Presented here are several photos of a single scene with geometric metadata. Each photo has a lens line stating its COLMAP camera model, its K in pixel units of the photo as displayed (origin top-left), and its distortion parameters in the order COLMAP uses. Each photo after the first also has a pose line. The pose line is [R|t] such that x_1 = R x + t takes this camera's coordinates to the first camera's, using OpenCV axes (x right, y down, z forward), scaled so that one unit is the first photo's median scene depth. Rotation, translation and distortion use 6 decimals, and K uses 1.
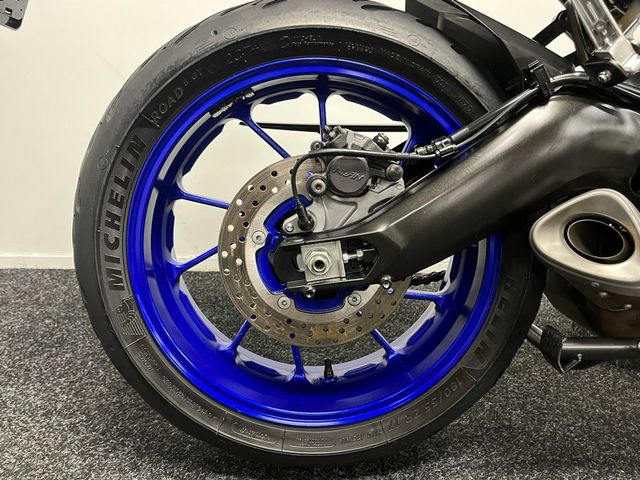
lens RADIAL K [[506.2, 0, 322.4], [0, 506.2, 237.9], [0, 0, 1]] dist [0.035855, -0.005534]
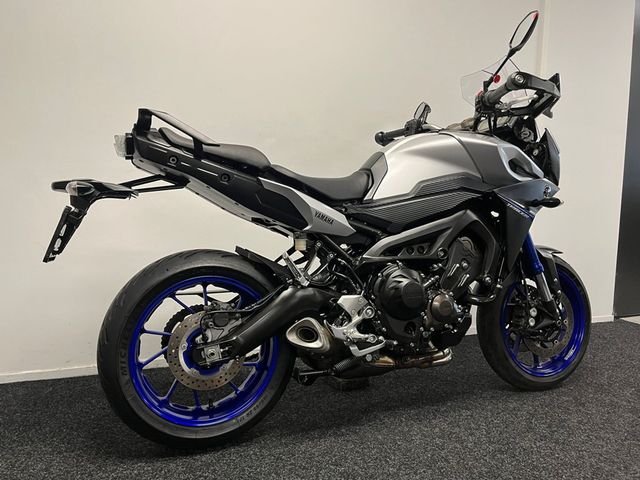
lens RADIAL K [[506.2, 0, 323.5], [0, 506.2, 241.1], [0, 0, 1]] dist [0.035855, -0.005534]
pose [[0.928701, -0.028830, 0.369708, -0.403366], [0.093842, 0.982794, -0.159090, -0.048561], [-0.358760, 0.182441, 0.915427, -1.646916]]
